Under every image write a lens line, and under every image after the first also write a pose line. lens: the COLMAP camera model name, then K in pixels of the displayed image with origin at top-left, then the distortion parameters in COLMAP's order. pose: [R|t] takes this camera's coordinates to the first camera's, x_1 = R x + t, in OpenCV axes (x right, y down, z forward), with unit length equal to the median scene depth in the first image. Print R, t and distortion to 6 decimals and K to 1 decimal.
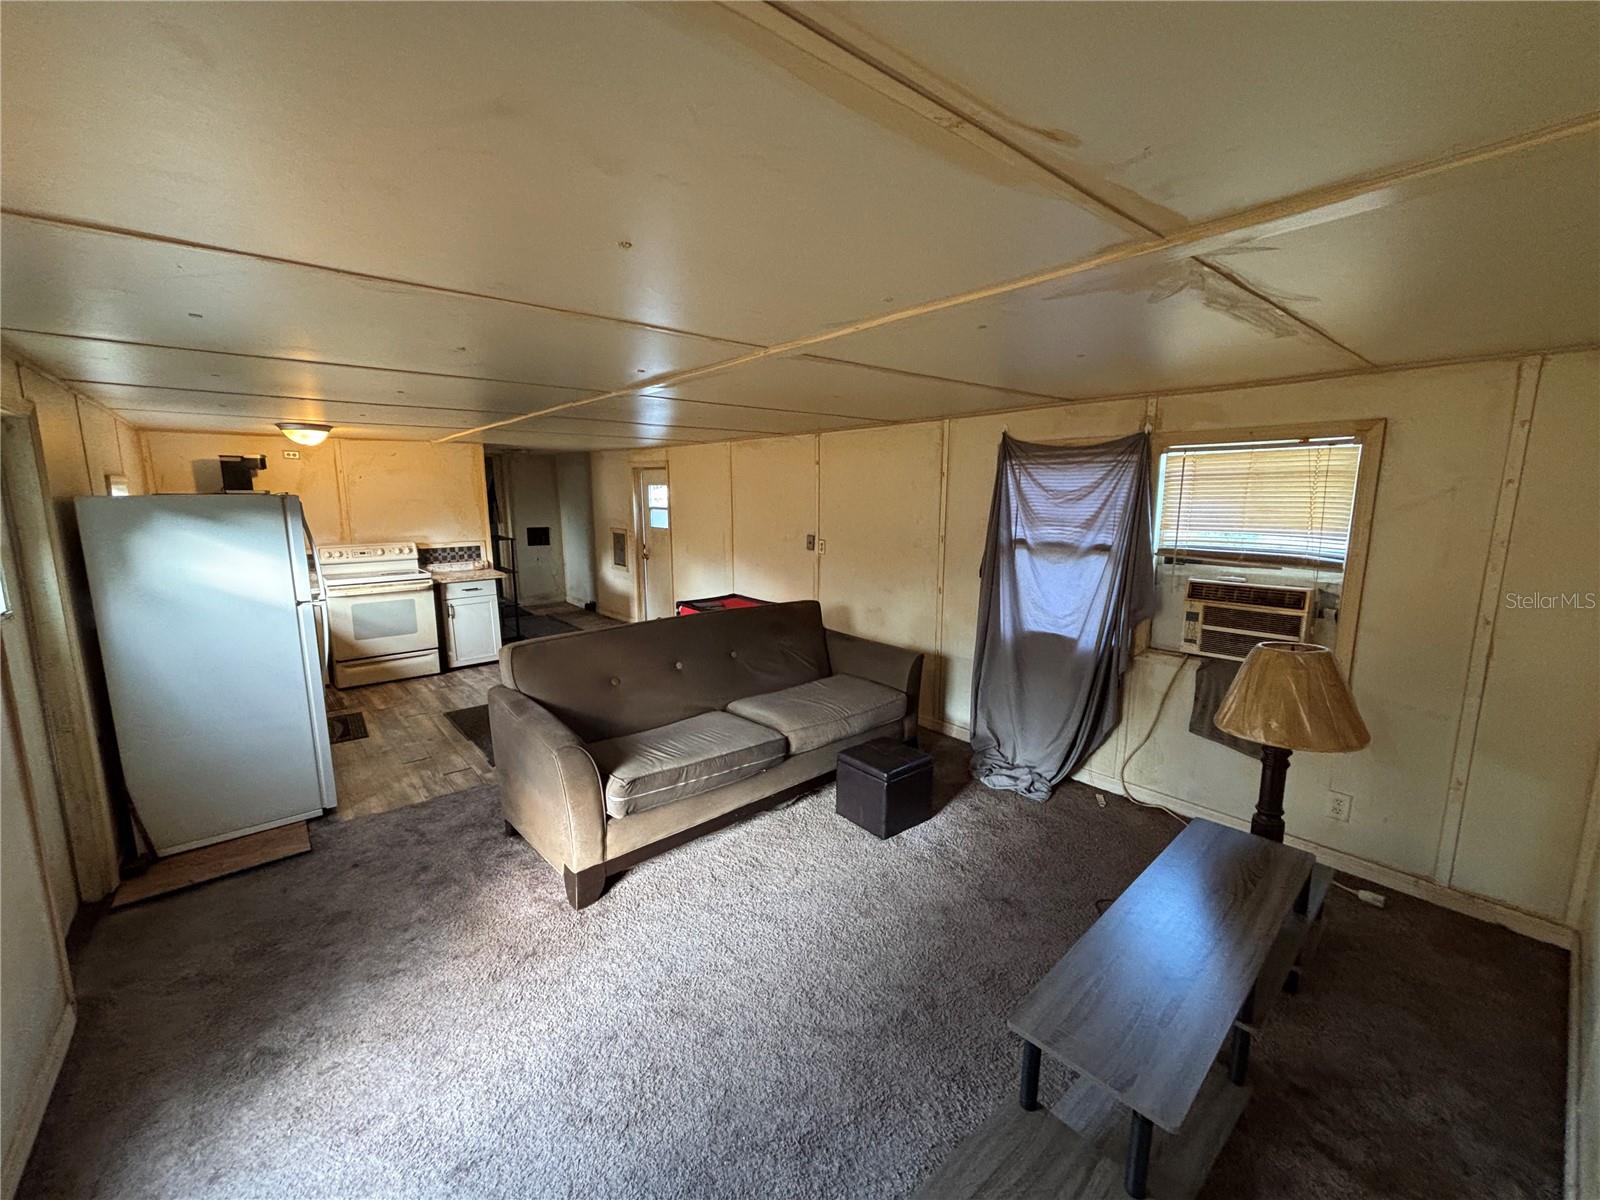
lens RADIAL K [[648.2, 0, 800.7], [0, 648.2, 606.1], [0, 0, 1]] dist [-0.002604, 0.000474]
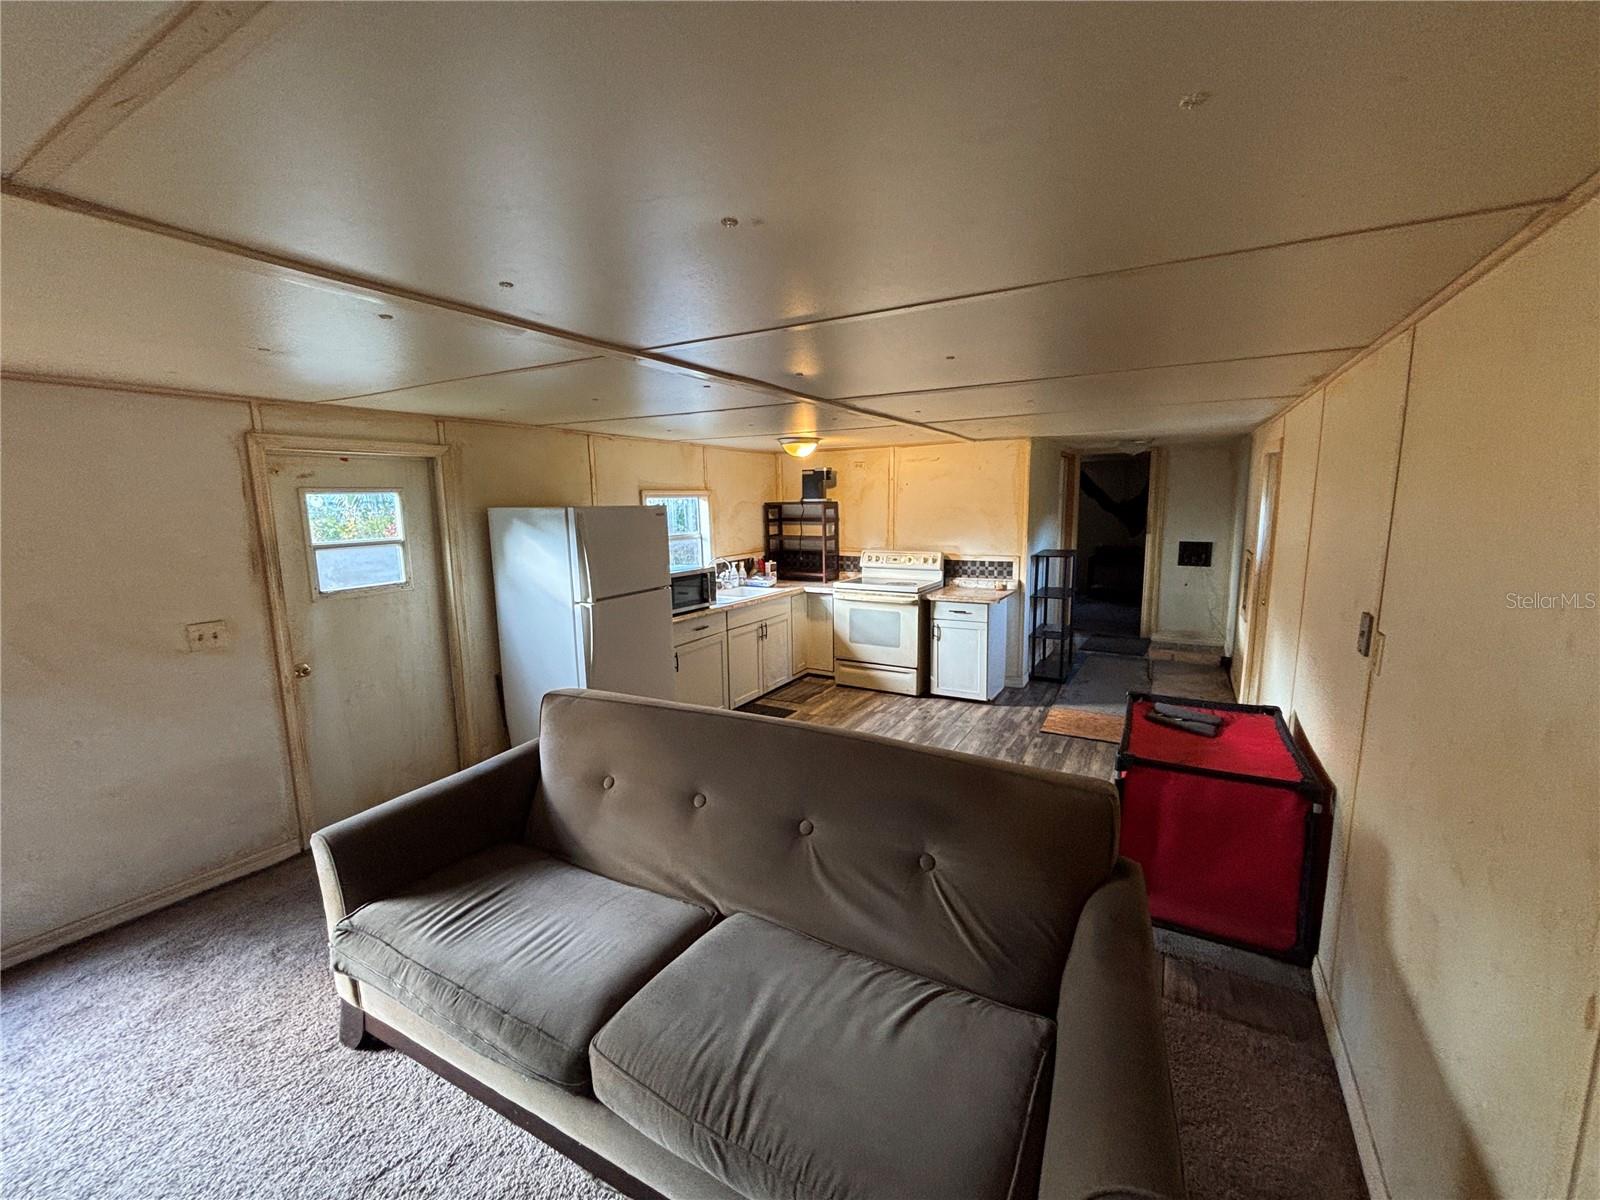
lens RADIAL K [[648.2, 0, 793.4], [0, 648.2, 602.5], [0, 0, 1]] dist [-0.002604, 0.000474]
pose [[0.338884, 0.145200, -0.929556, 0.209744], [-0.149533, 0.983772, 0.099154, -0.088508], [0.928869, 0.105398, 0.355097, 0.480790]]
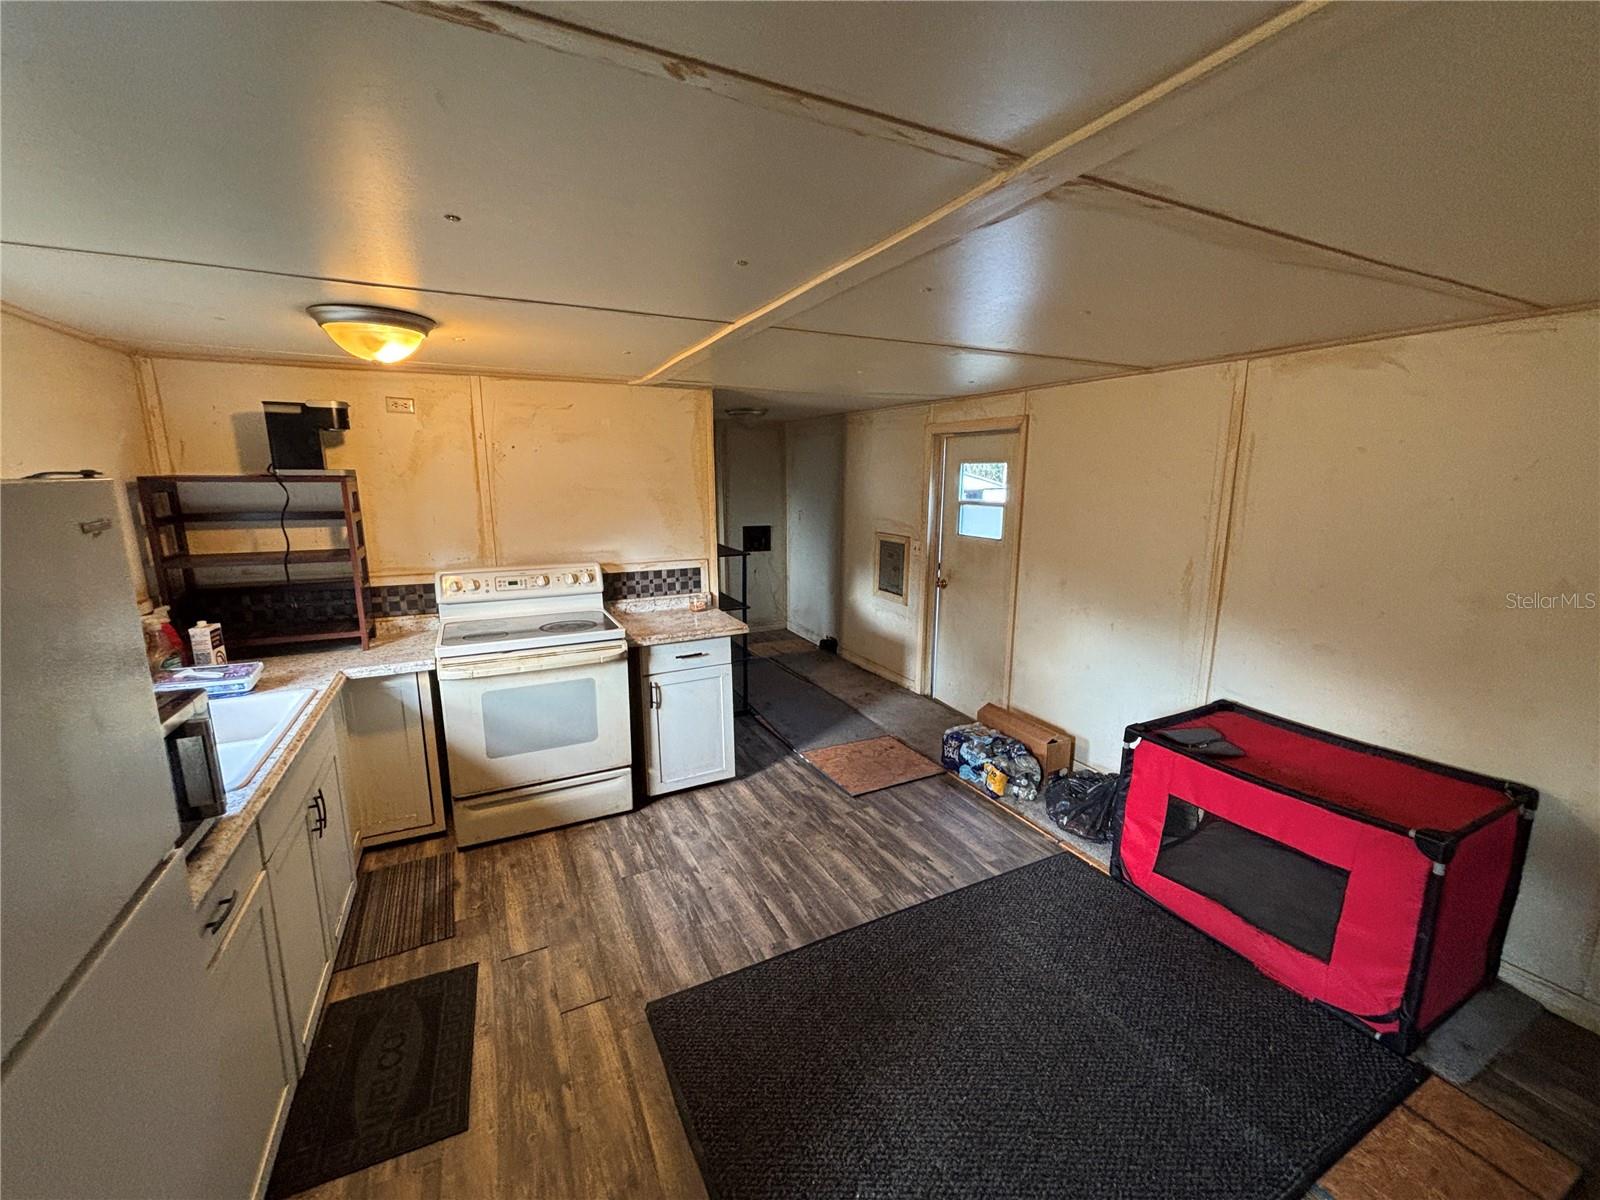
lens RADIAL K [[648.2, 0, 811.4], [0, 648.2, 597.8], [0, 0, 1]] dist [-0.002604, 0.000474]
pose [[0.975465, 0.045313, -0.215442, -0.291040], [-0.043160, 0.998960, 0.014693, -0.084642], [0.215884, -0.005034, 0.976406, 0.486127]]
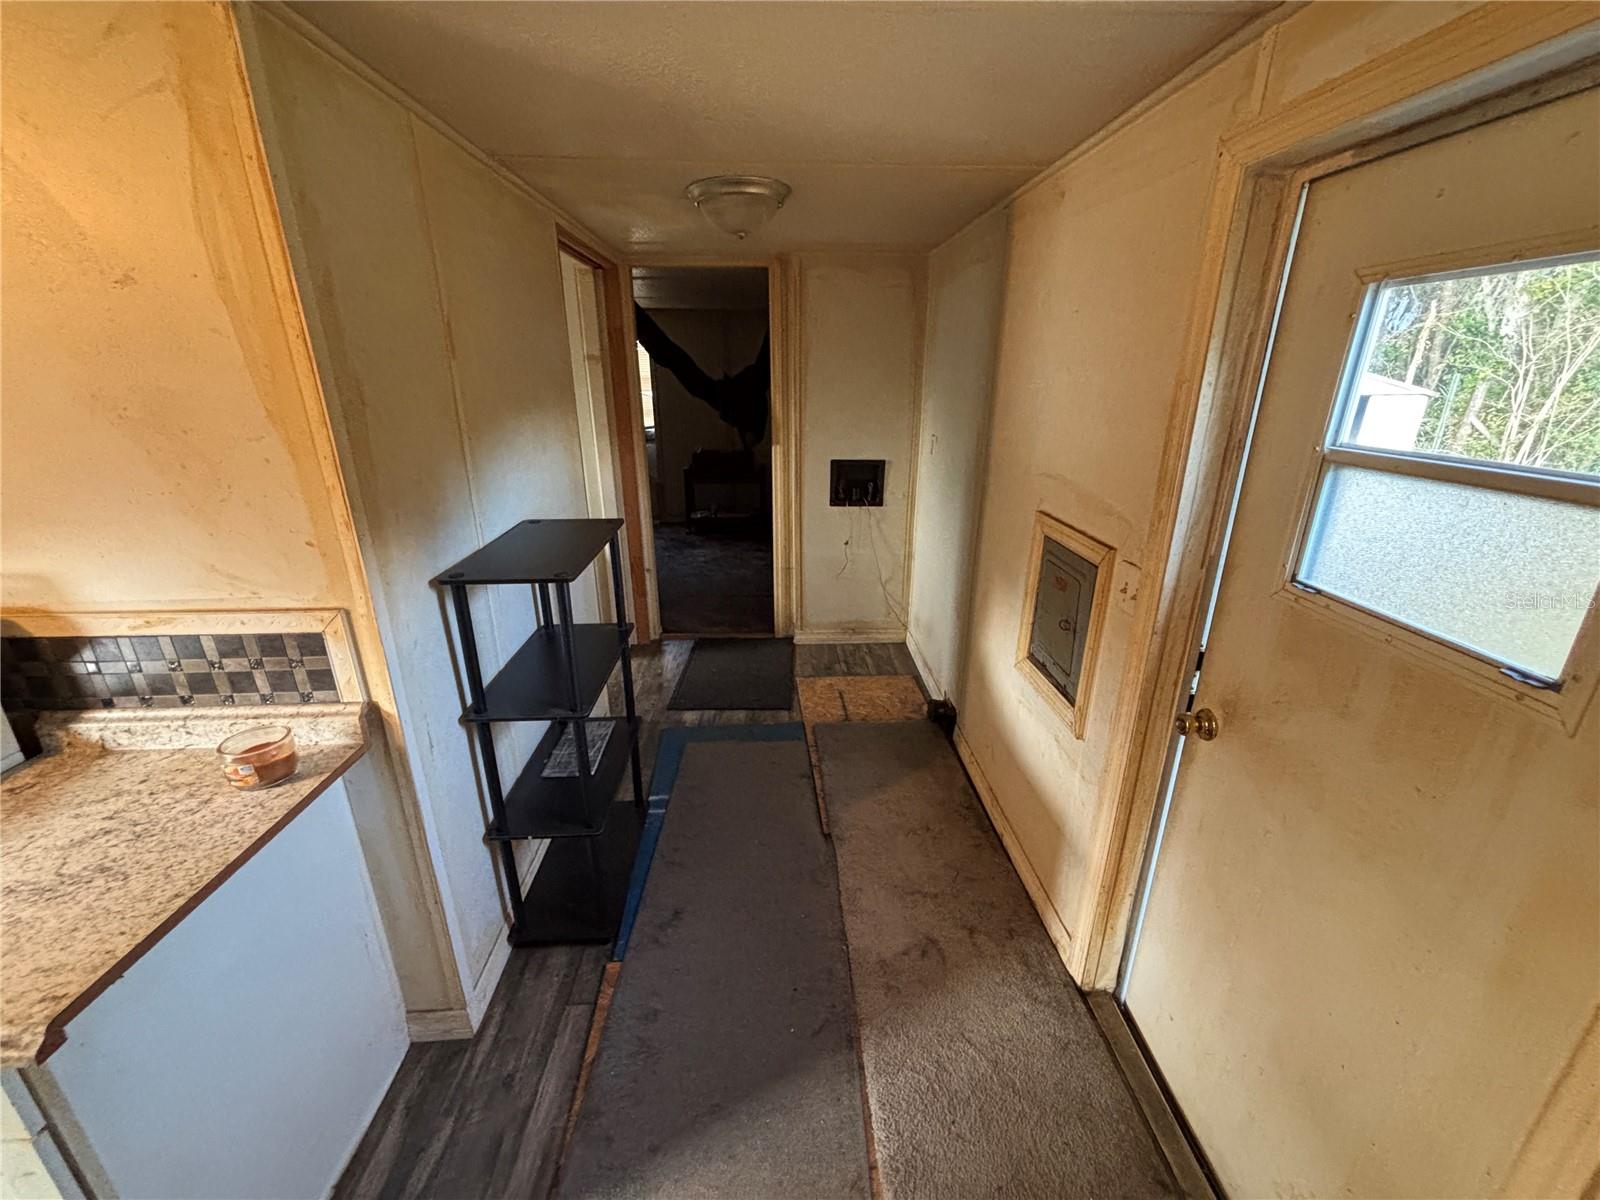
lens RADIAL K [[648.2, 0, 795.1], [0, 648.2, 598.6], [0, 0, 1]] dist [-0.002604, 0.000474]
pose [[0.792322, 0.204053, -0.574968, -0.296907], [-0.113034, 0.975192, 0.190326, -0.167868], [0.599541, -0.085808, 0.795731, 1.006136]]
